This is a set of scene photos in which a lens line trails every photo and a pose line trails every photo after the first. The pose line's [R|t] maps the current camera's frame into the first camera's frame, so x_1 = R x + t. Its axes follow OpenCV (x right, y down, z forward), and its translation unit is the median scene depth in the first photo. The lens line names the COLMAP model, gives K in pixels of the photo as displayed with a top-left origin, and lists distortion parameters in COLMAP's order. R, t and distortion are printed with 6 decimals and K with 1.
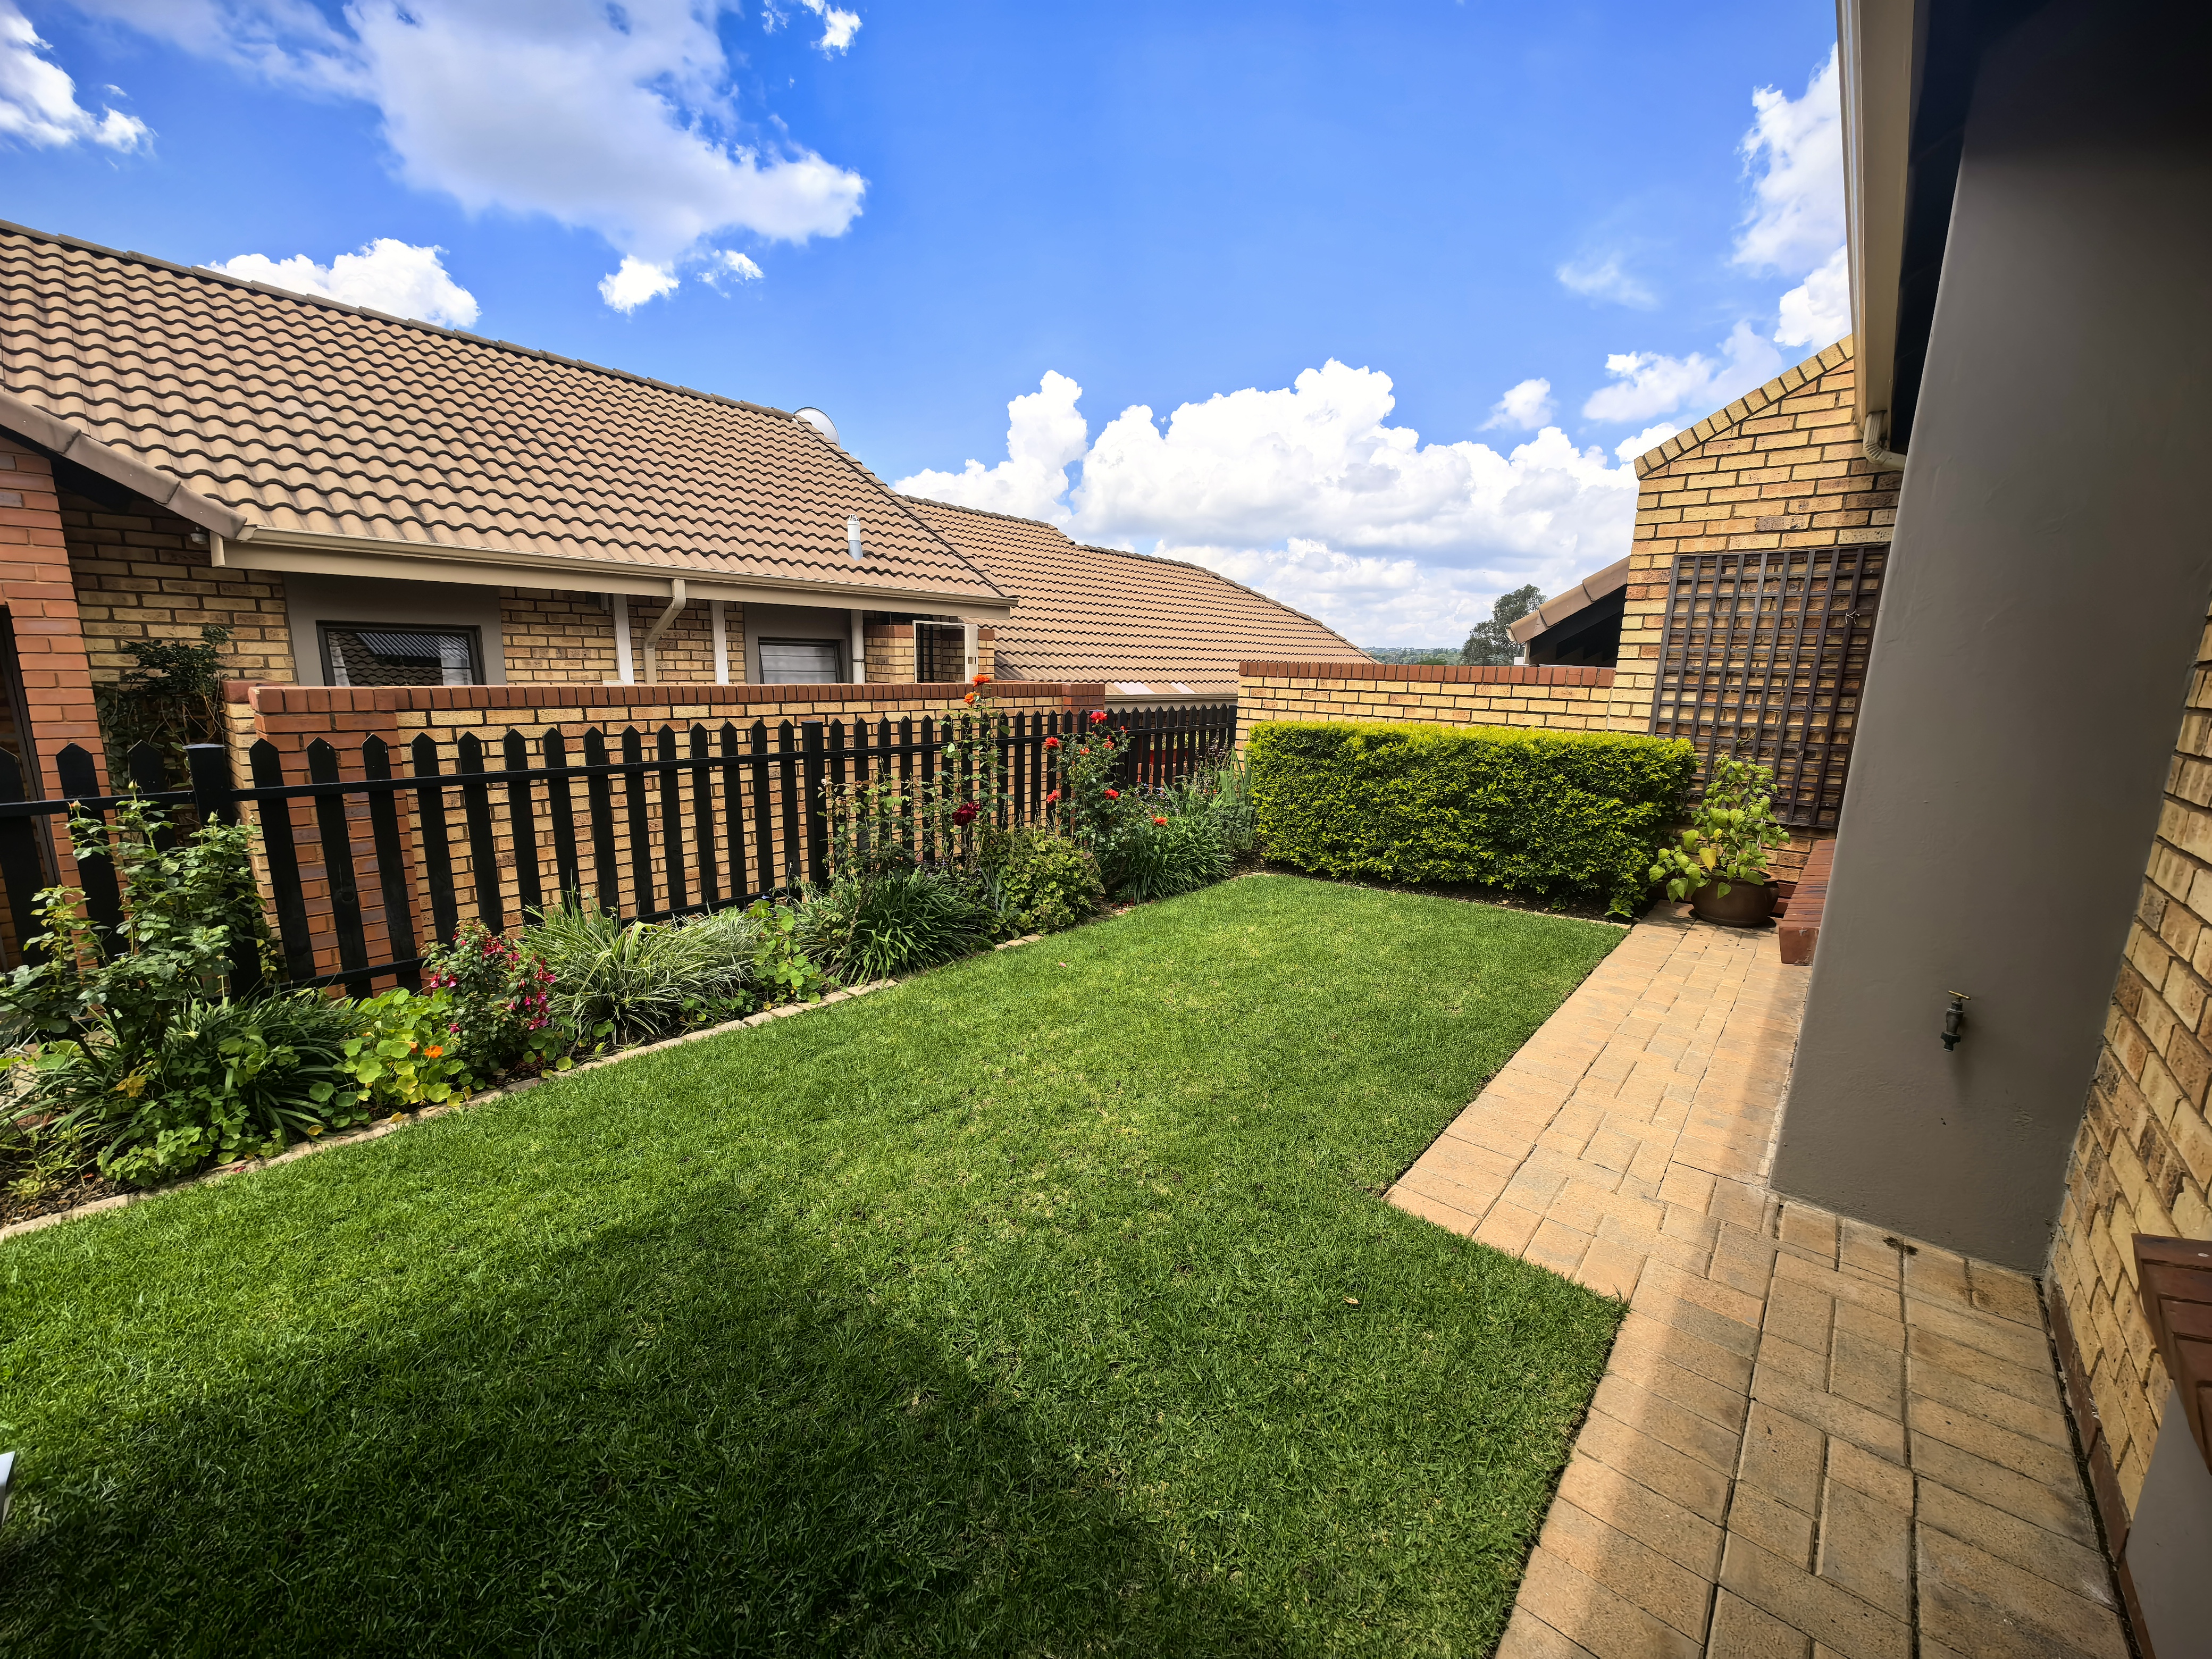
lens RADIAL K [[856.6, 0, 1106.0], [0, 856.6, 829.5], [0, 0, 1]] dist [-0.015832, 0.000668]
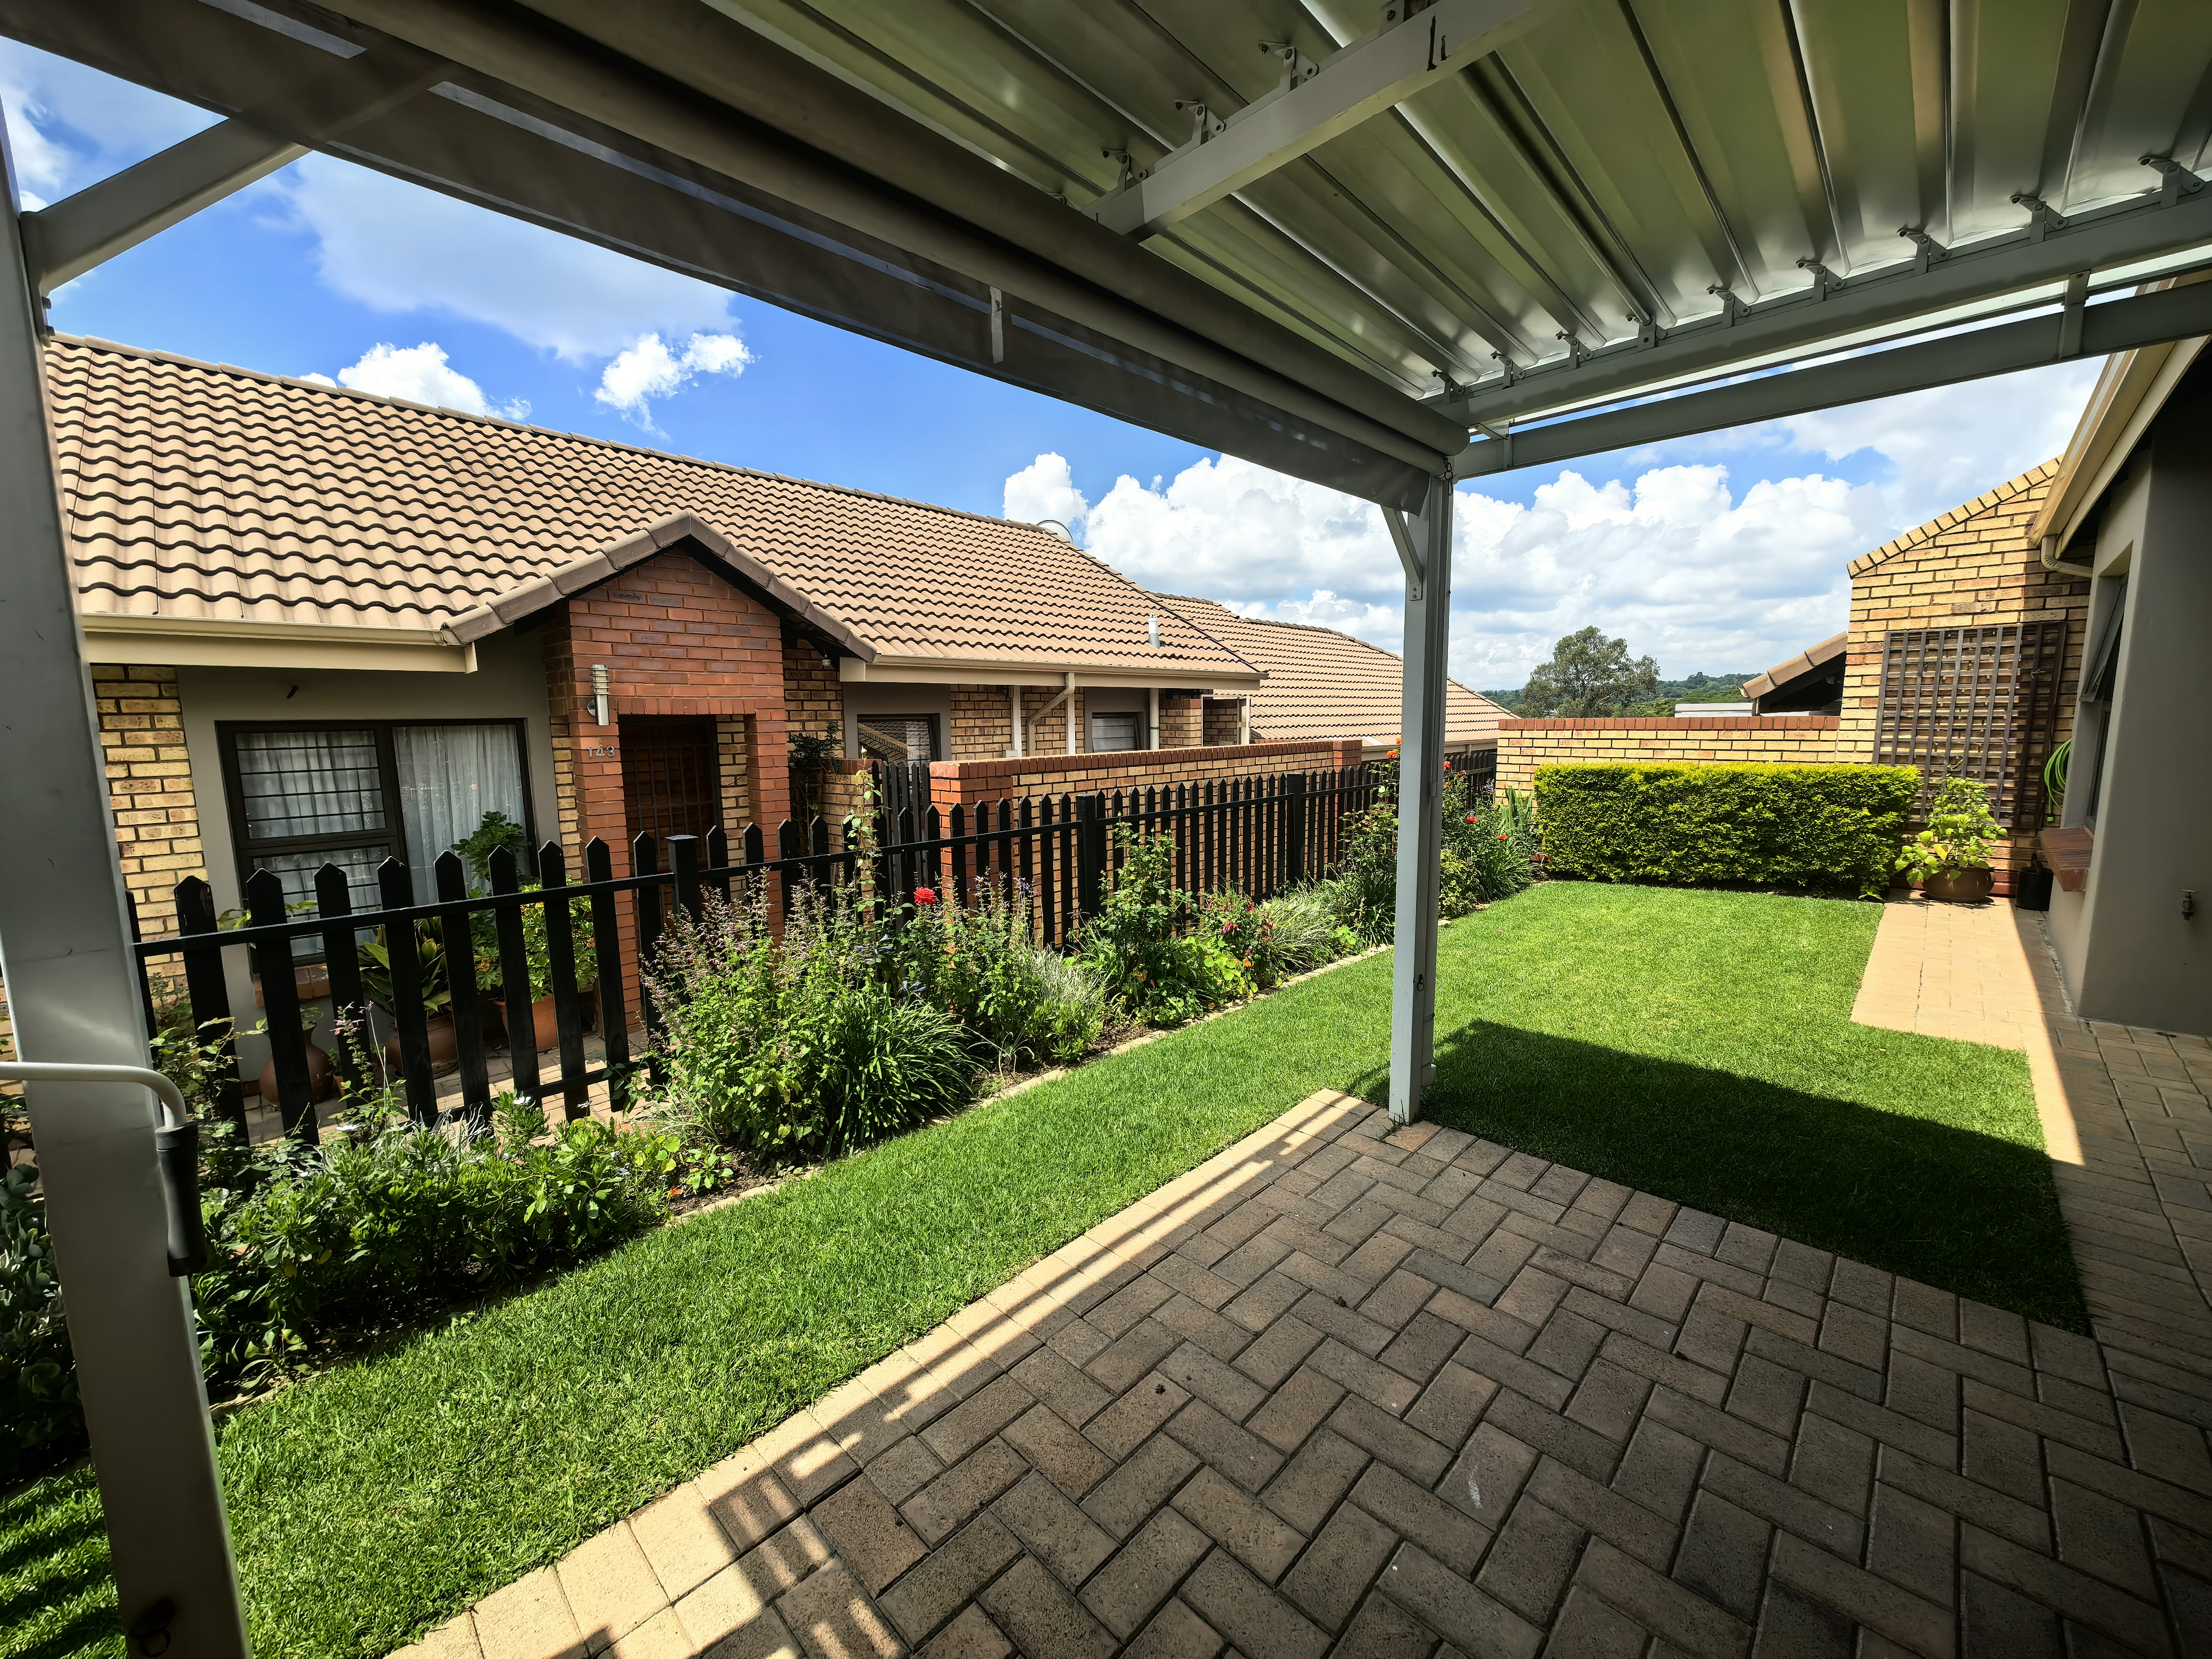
lens RADIAL K [[862.3, 0, 1108.6], [0, 862.3, 825.4], [0, 0, 1]] dist [-0.004784, -0.000054]
pose [[0.998152, -0.030702, -0.052434, -0.485218], [0.027208, 0.997443, -0.066082, 0.040325], [0.054329, 0.064533, 0.996436, -0.396328]]
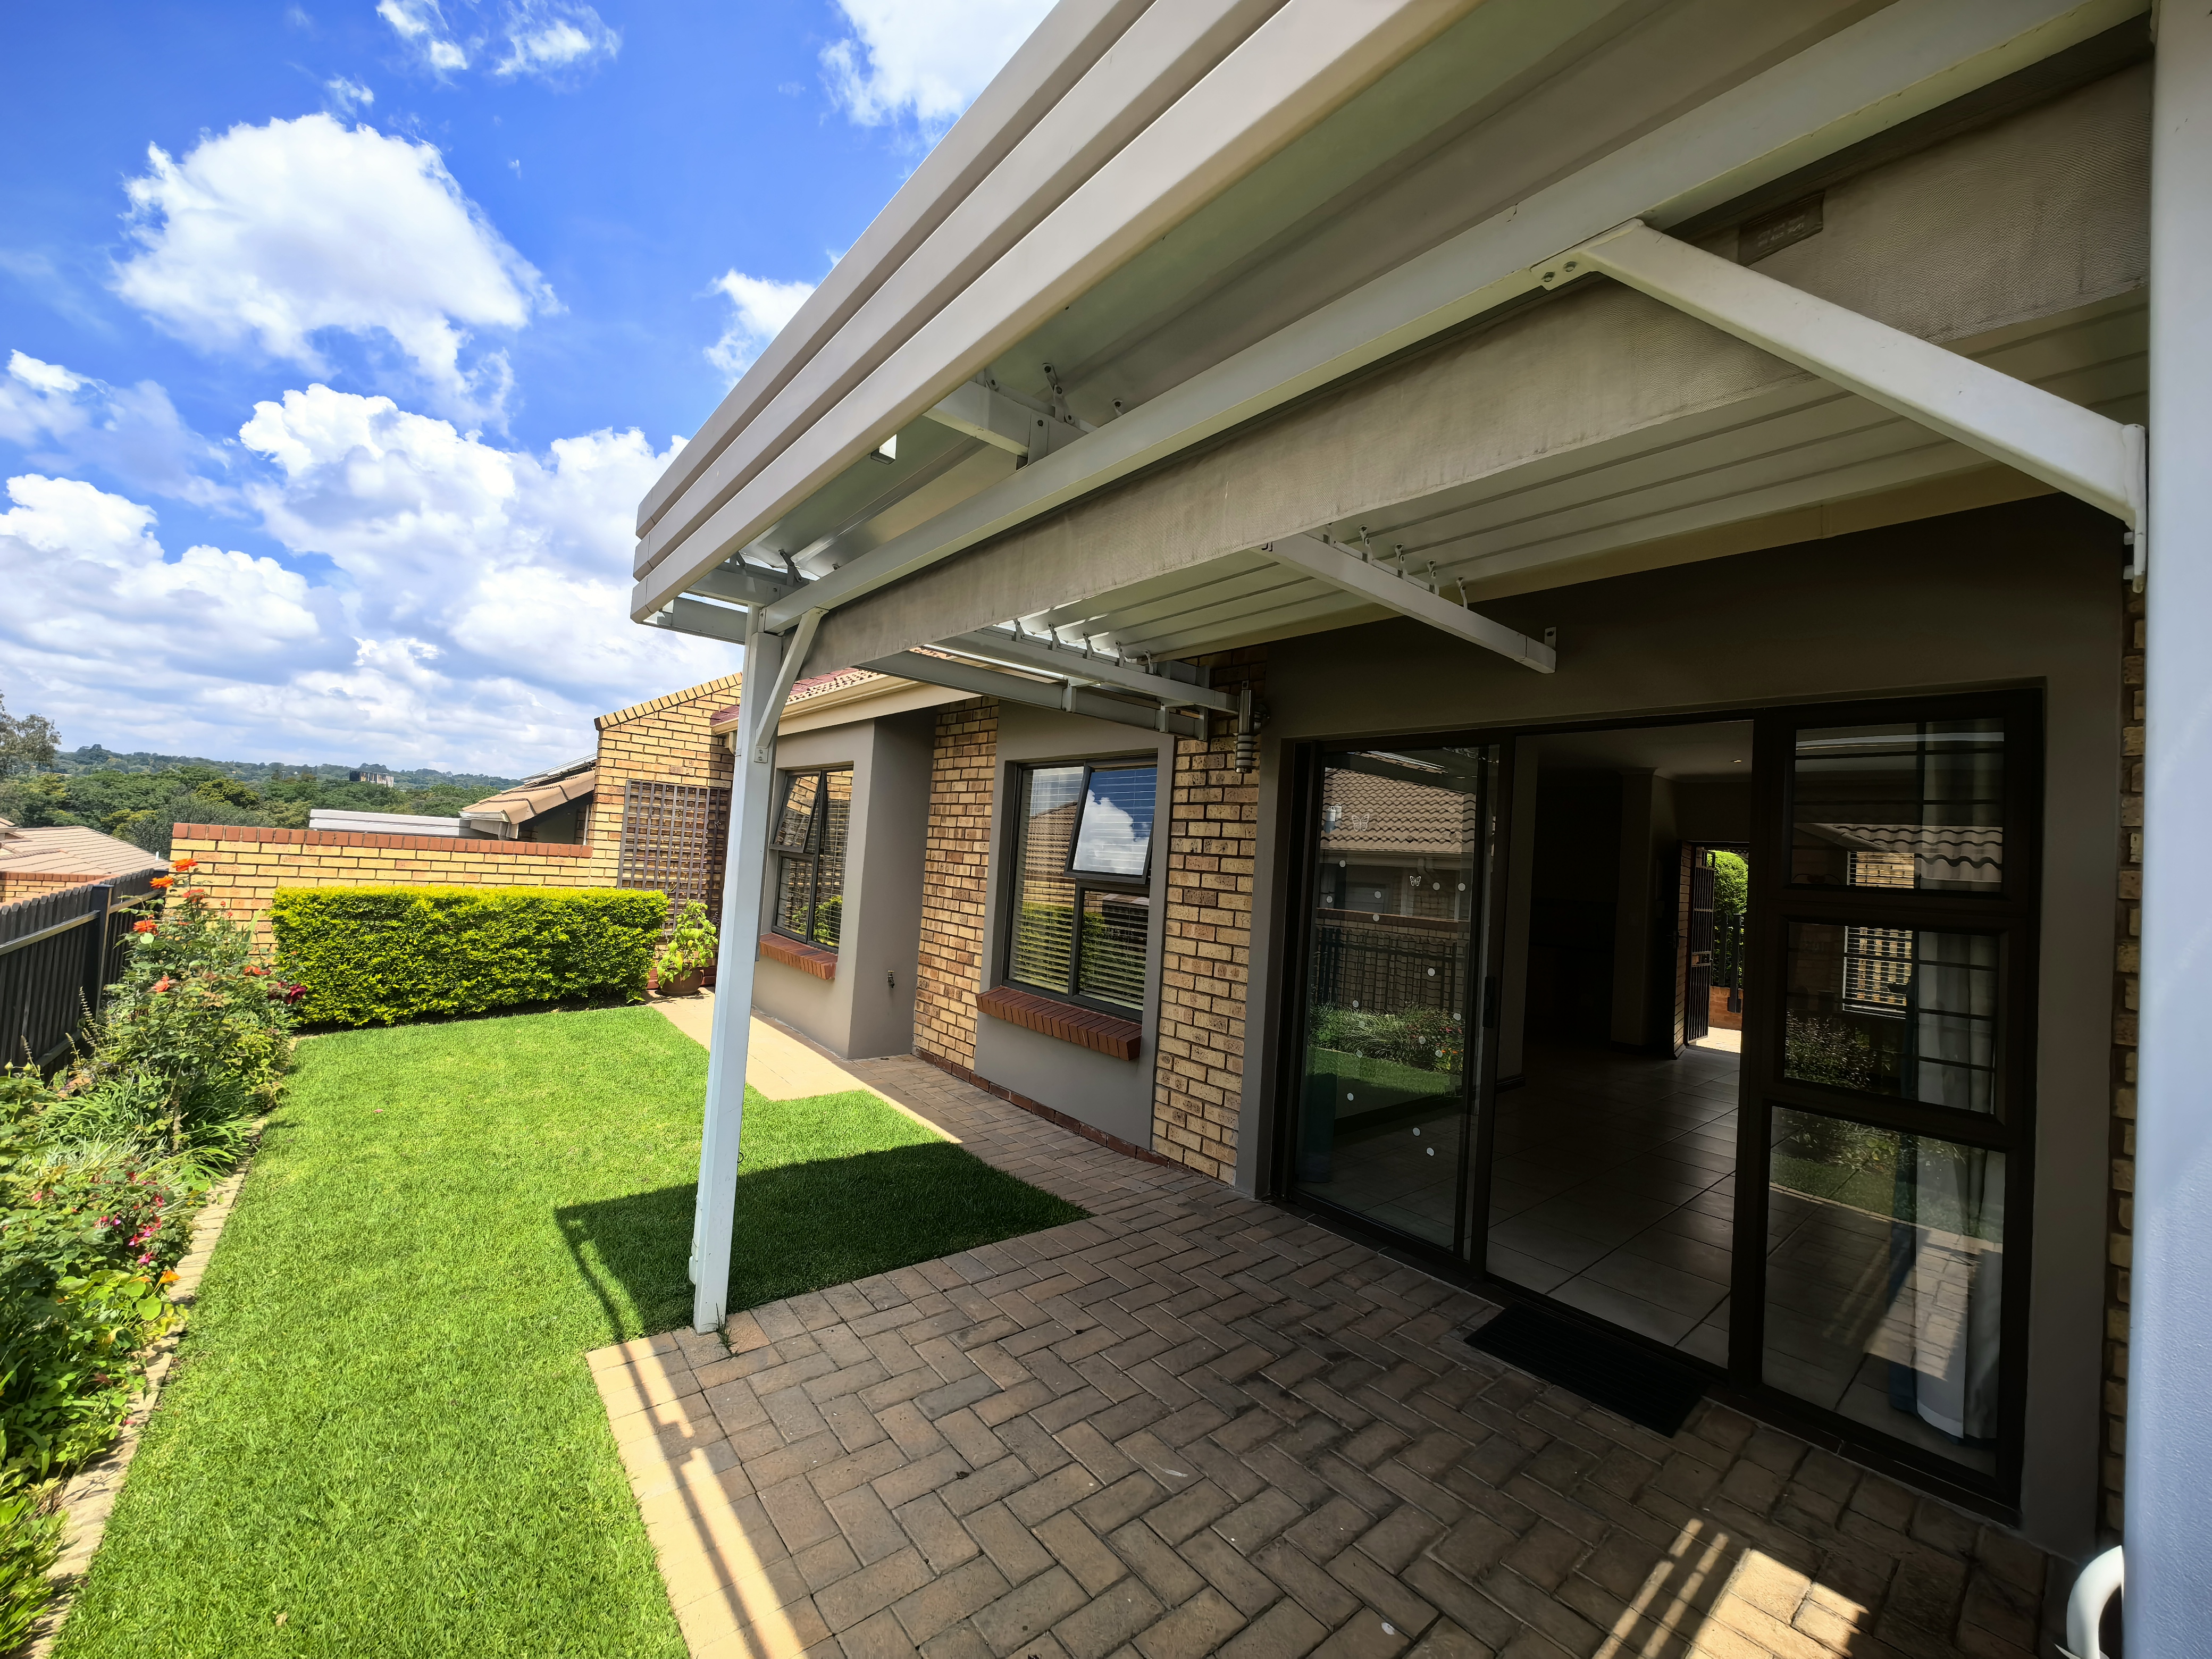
lens RADIAL K [[862.3, 0, 1108.6], [0, 862.3, 825.4], [0, 0, 1]] dist [-0.004784, -0.000054]
pose [[0.146709, 0.027397, 0.988800, -0.810161], [0.122098, 0.991471, -0.045587, -0.041433], [-0.981615, 0.127419, 0.142112, -0.140354]]
